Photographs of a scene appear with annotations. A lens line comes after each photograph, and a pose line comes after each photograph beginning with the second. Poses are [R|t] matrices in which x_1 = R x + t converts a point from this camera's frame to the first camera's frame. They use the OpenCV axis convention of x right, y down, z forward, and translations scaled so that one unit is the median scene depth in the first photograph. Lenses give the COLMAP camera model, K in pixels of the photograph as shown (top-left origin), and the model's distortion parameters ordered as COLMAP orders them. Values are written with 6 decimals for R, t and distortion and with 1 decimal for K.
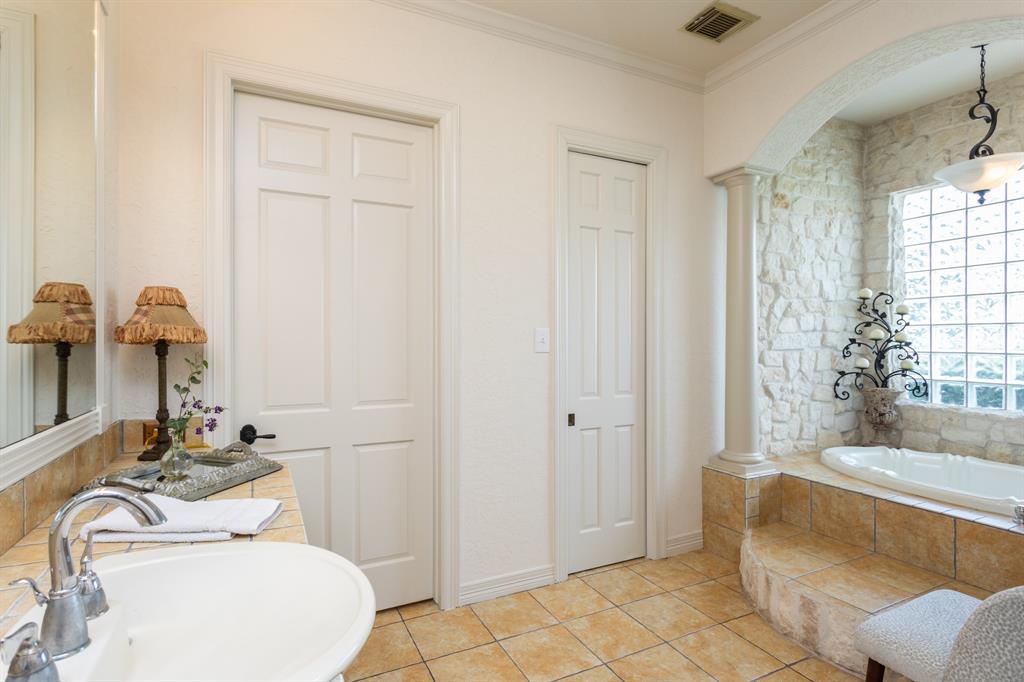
lens RADIAL K [[494.8, 0, 507.8], [0, 494.8, 336.8], [0, 0, 1]] dist [0.000260, 0.000828]
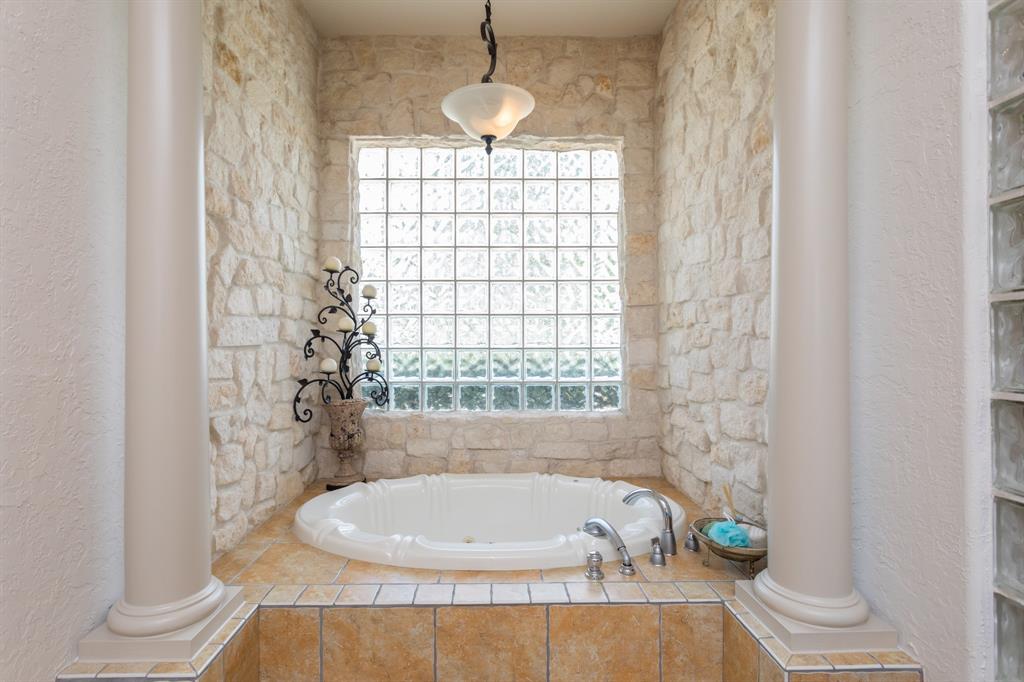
lens RADIAL K [[507.9, 0, 475.9], [0, 507.9, 342.8], [0, 0, 1]] dist [0.001125, 0.000523]
pose [[0.453568, -0.003321, 0.891216, 0.184848], [-0.000450, 0.999992, 0.003955, 0.019134], [-0.891222, -0.002195, 0.453563, 0.509624]]
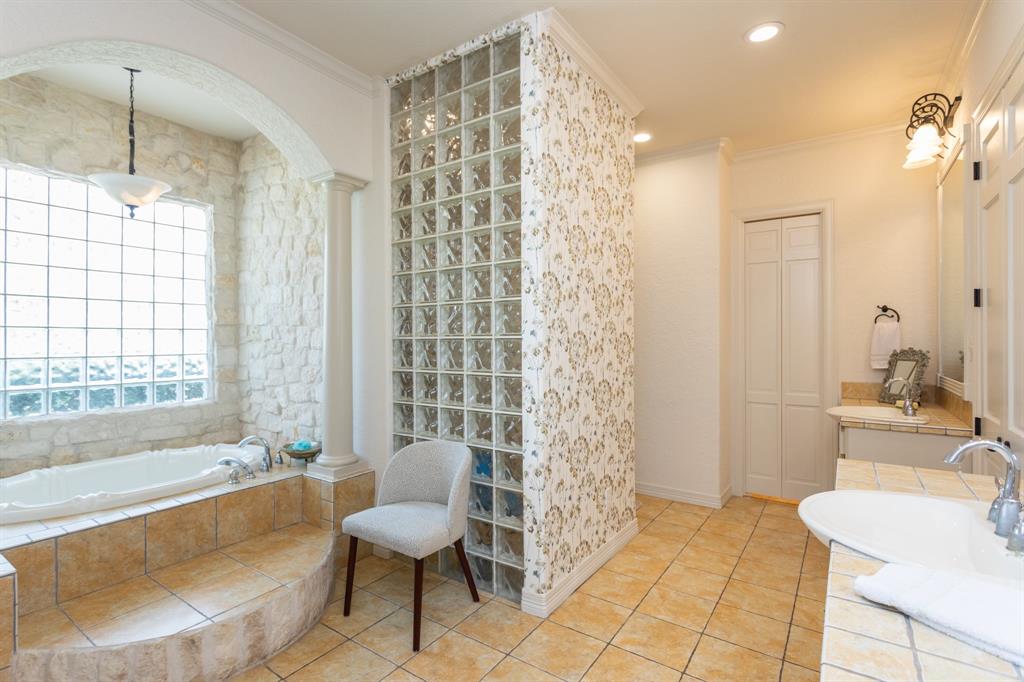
lens RADIAL K [[494.8, 0, 507.8], [0, 494.8, 336.8], [0, 0, 1]] dist [0.000260, 0.000828]
pose [[-0.478038, 0.004279, 0.878329, -0.290233], [-0.002497, 0.999977, -0.006231, -0.003599], [-0.878336, -0.005171, -0.478017, 0.617914]]
